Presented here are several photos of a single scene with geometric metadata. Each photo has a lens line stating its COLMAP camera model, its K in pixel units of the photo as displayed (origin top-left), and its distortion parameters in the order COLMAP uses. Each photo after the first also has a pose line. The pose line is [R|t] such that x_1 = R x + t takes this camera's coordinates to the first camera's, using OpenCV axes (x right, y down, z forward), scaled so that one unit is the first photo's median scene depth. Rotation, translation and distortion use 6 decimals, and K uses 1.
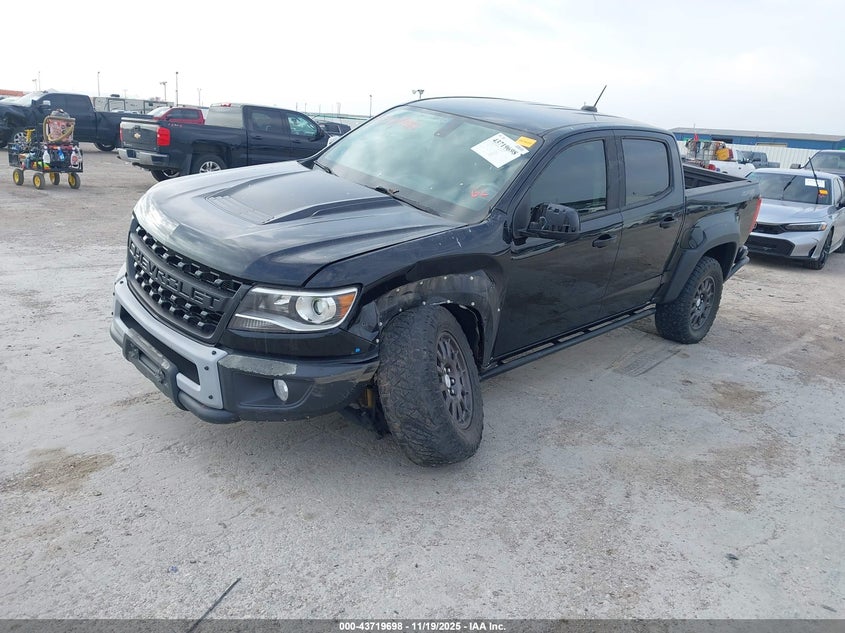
lens RADIAL K [[675.6, 0, 422.5], [0, 675.6, 316.5], [0, 0, 1]] dist [0.007596, -0.000069]
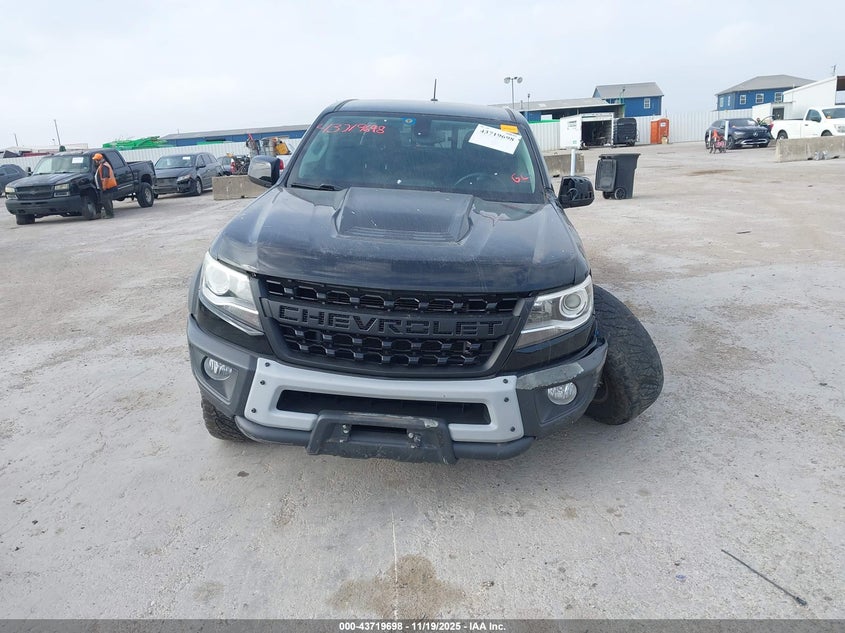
lens RADIAL K [[682.3, 0, 423.1], [0, 682.3, 306.5], [0, 0, 1]] dist [0.005918, -0.000921]
pose [[0.736334, -0.276167, 0.617693, -0.795016], [0.292135, 0.953197, 0.077924, -0.124816], [-0.610303, 0.123072, 0.782549, 0.290180]]
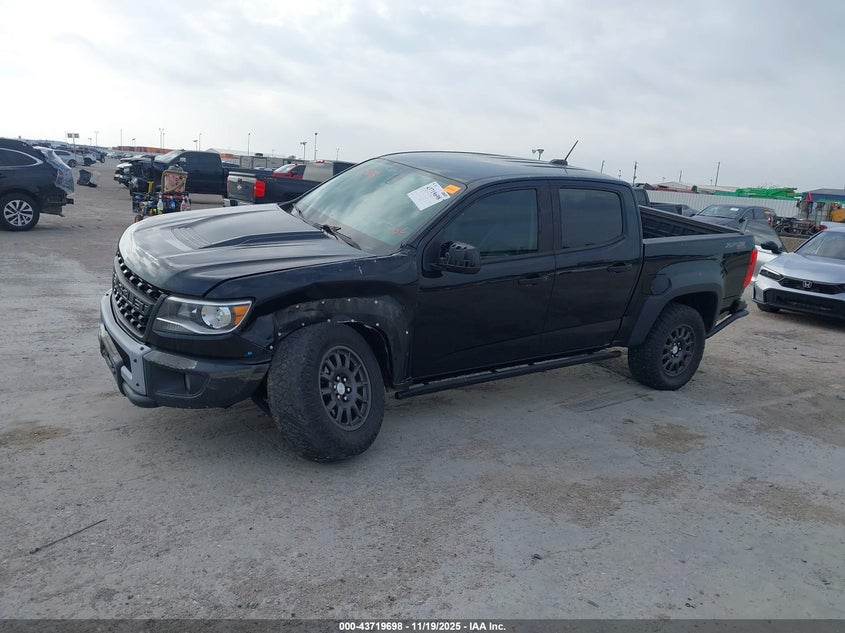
lens RADIAL K [[682.3, 0, 423.1], [0, 682.3, 306.5], [0, 0, 1]] dist [0.005918, -0.000921]
pose [[0.981668, 0.043253, -0.185625, 0.367101], [-0.061074, 0.993941, -0.091386, 0.051431], [0.180548, 0.101047, 0.978362, -0.123309]]
